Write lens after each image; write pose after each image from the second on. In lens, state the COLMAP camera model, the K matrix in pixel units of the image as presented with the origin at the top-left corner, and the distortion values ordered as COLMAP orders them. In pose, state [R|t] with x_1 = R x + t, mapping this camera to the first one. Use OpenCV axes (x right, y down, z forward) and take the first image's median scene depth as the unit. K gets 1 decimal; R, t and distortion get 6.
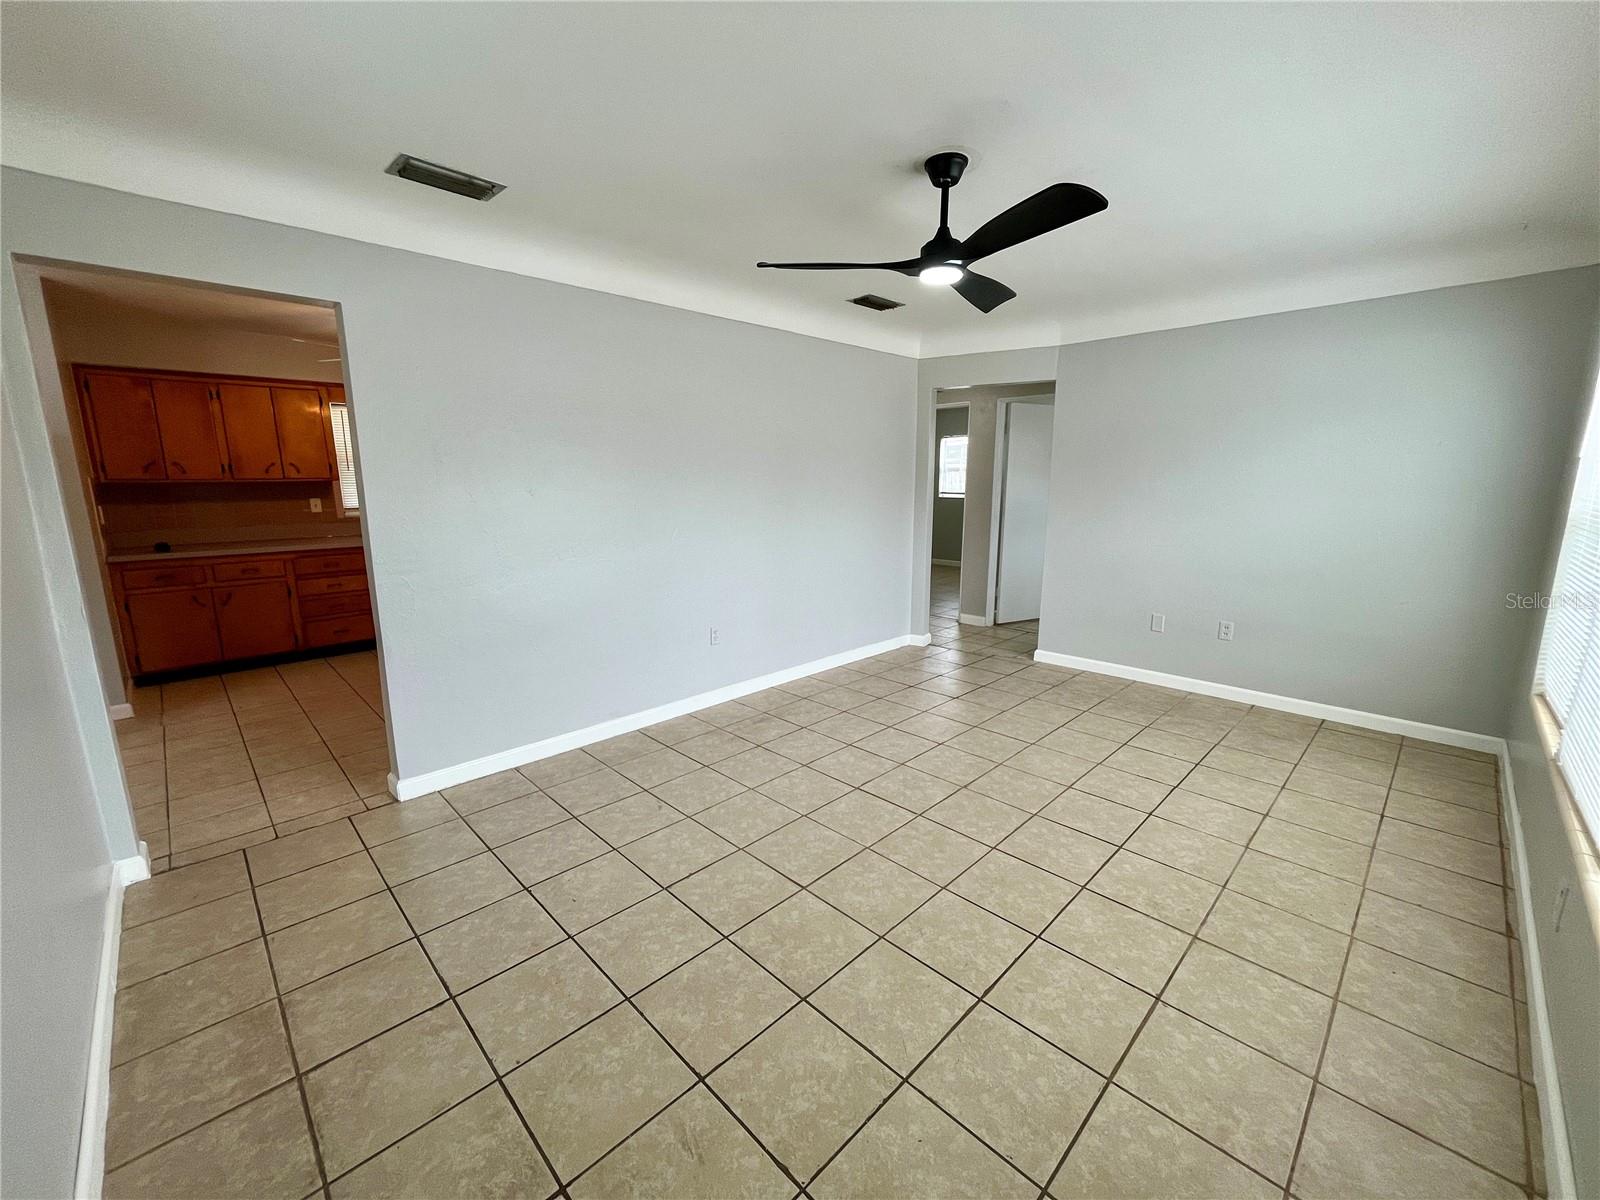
lens RADIAL K [[644.0, 0, 796.3], [0, 644.0, 598.6], [0, 0, 1]] dist [-0.005788, 0.000393]
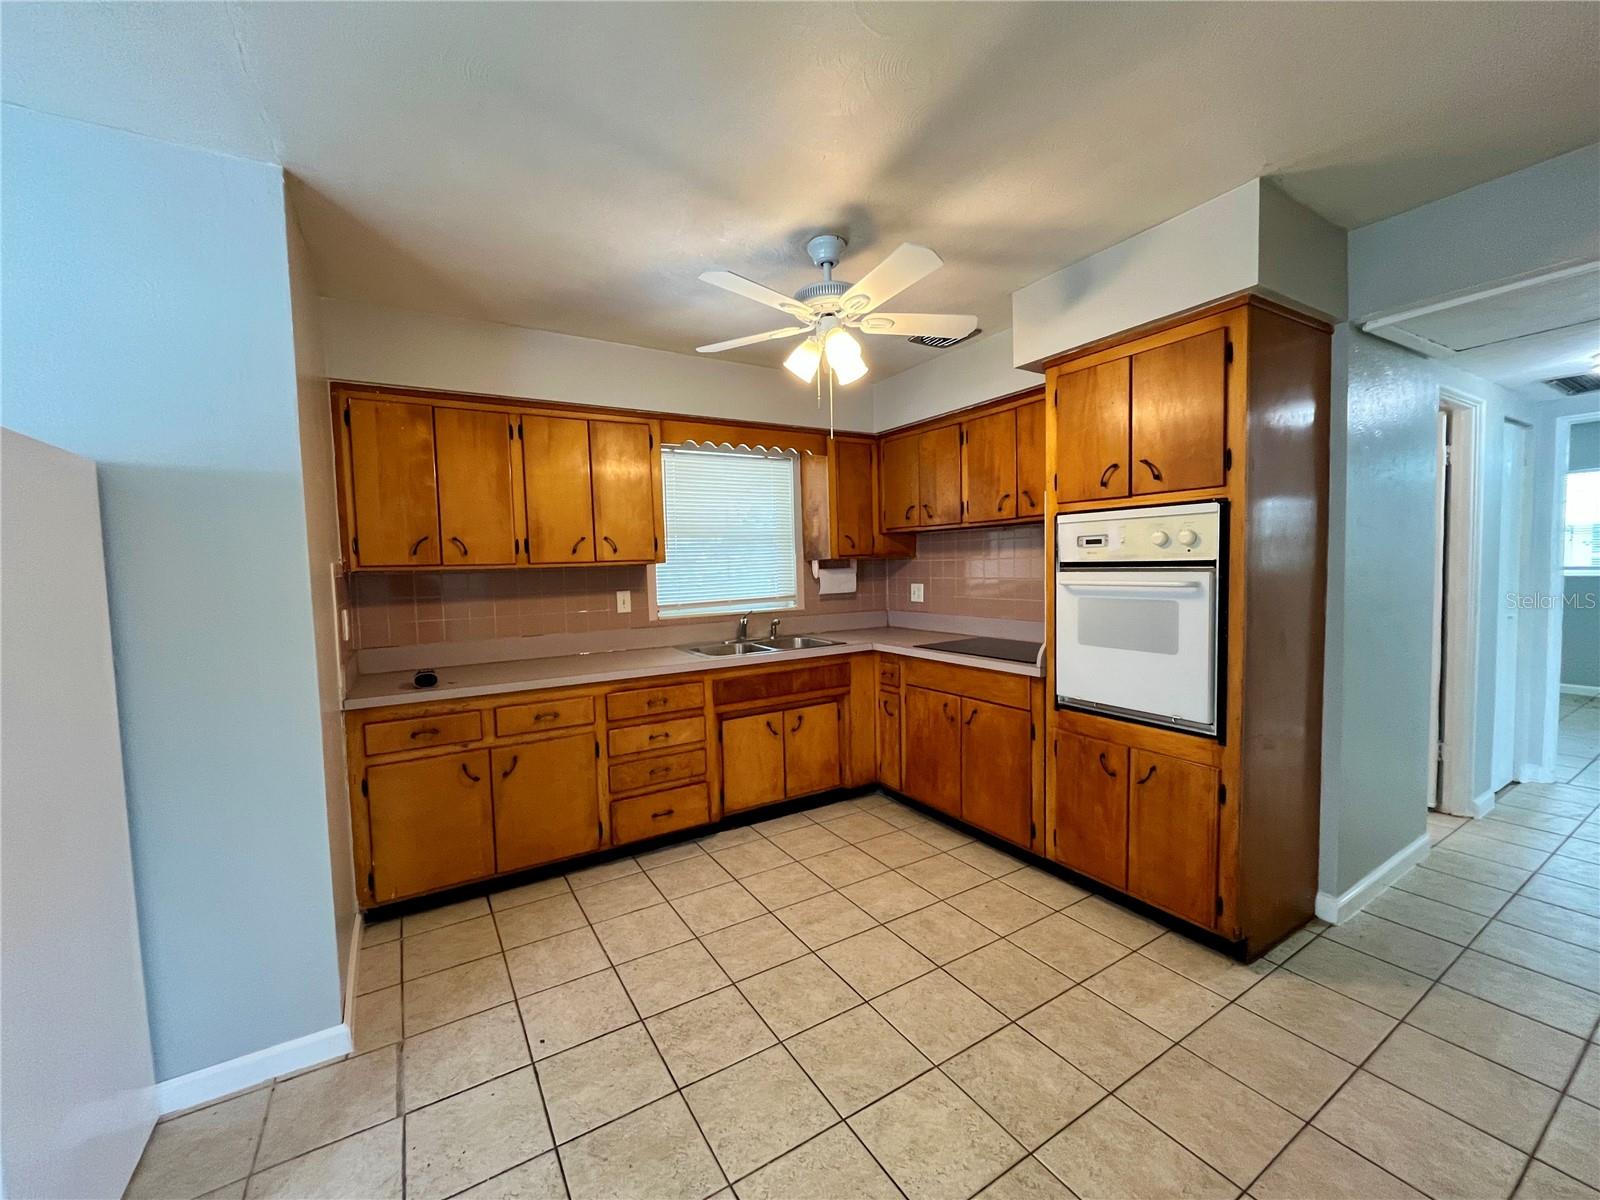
lens RADIAL K [[644.0, 0, 796.9], [0, 644.0, 601.2], [0, 0, 1]] dist [-0.005788, 0.000393]
pose [[0.973345, -0.006080, -0.229266, -0.498694], [-0.021830, 0.992654, -0.119002, -0.084184], [0.228305, 0.120835, 0.966062, 0.476353]]
